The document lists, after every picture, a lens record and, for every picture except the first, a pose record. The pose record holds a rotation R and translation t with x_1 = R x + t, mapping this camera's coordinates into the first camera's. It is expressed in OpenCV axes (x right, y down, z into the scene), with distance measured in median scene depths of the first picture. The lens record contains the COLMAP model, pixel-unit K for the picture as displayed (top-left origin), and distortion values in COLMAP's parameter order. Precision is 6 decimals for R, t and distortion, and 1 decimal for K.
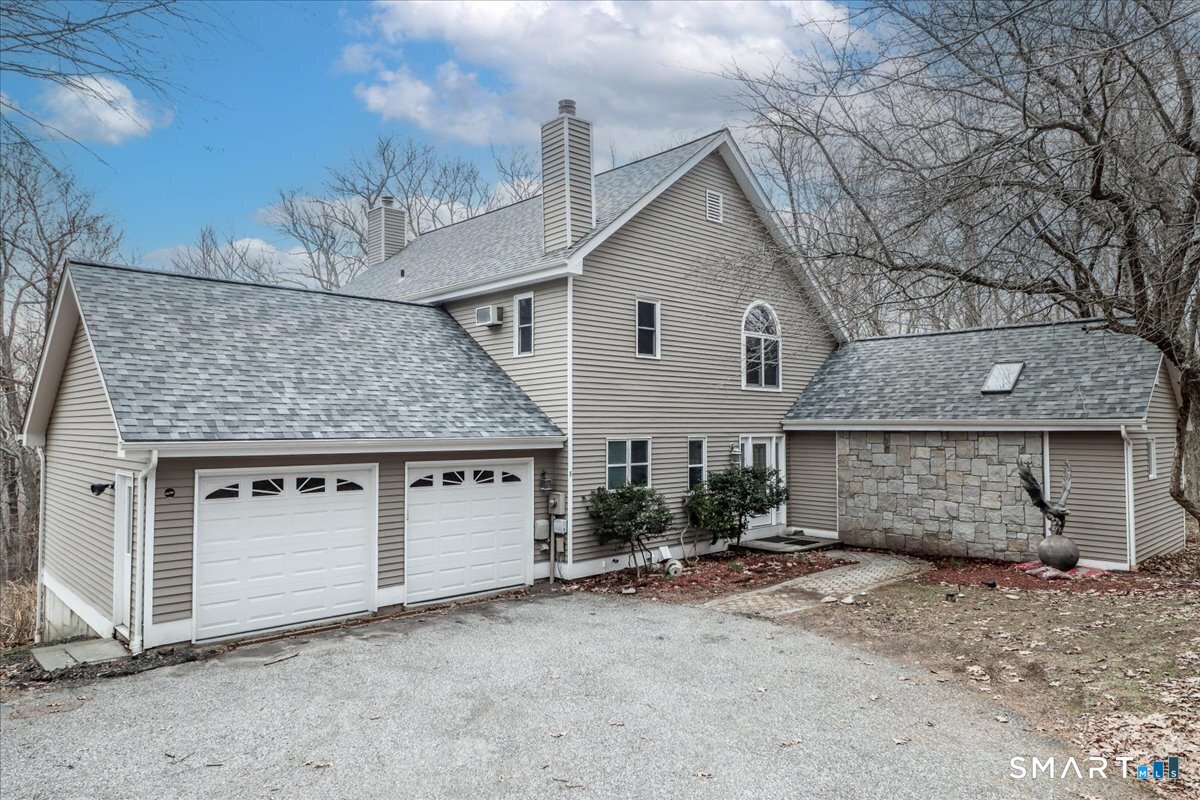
lens RADIAL K [[766.3, 0, 596.7], [0, 766.3, 384.0], [0, 0, 1]] dist [0.002759, 0.000478]
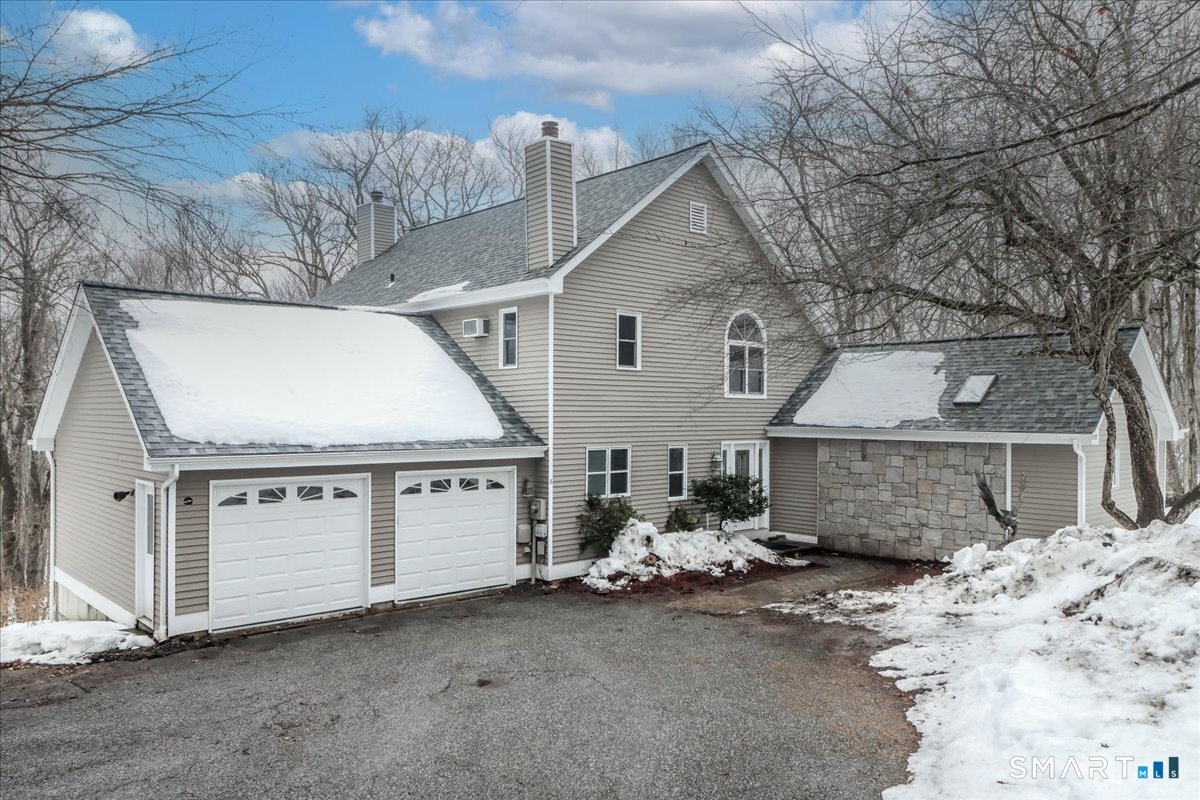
lens RADIAL K [[858.2, 0, 600.0], [0, 858.2, 400.0], [0, 0, 1]] dist [0.006482, 0.000797]
pose [[0.999916, 0.005416, -0.011786, 0.044625], [-0.004944, 0.999200, 0.039689, -0.041120], [0.011992, -0.039627, 0.999143, -0.173089]]
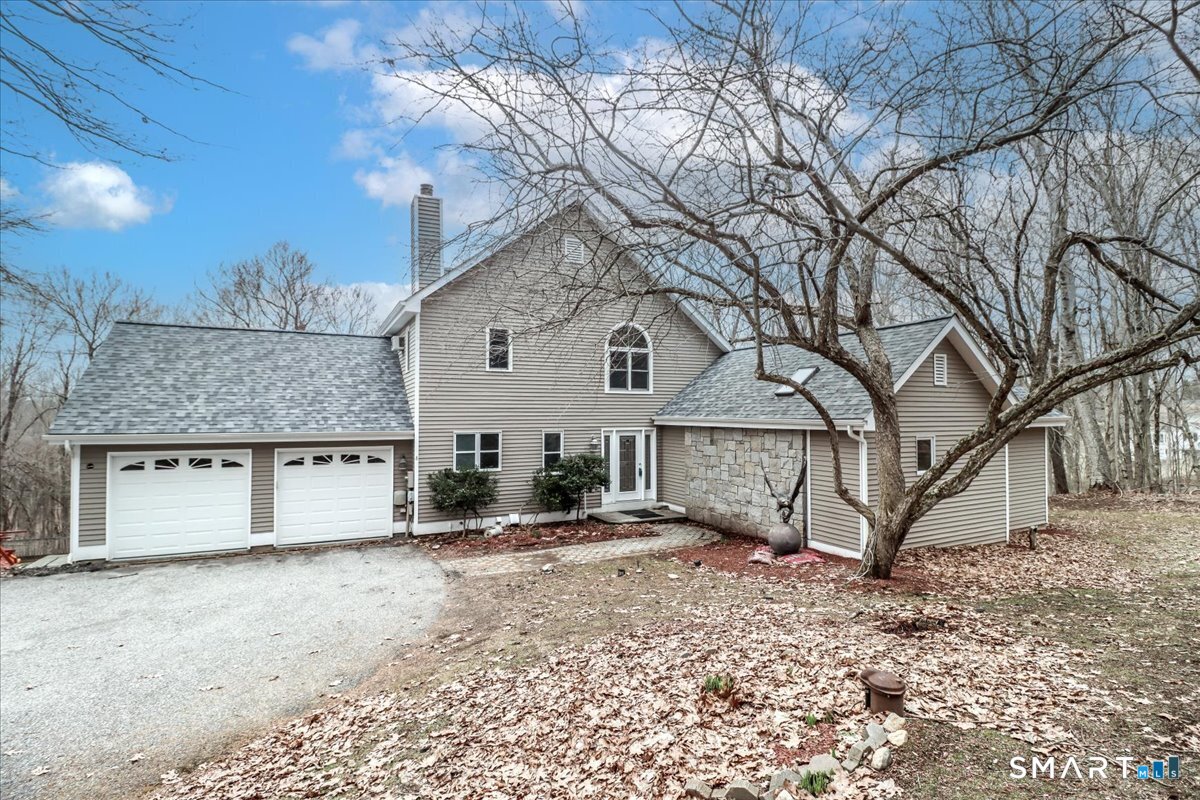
lens RADIAL K [[555.8, 0, 600.5], [0, 555.8, 391.8], [0, 0, 1]] dist [0.002004, -0.014764]
pose [[0.957633, -0.010749, -0.287789, 0.538339], [0.015390, 0.999785, 0.013866, -0.009439], [0.287578, -0.017708, 0.957593, 0.139065]]
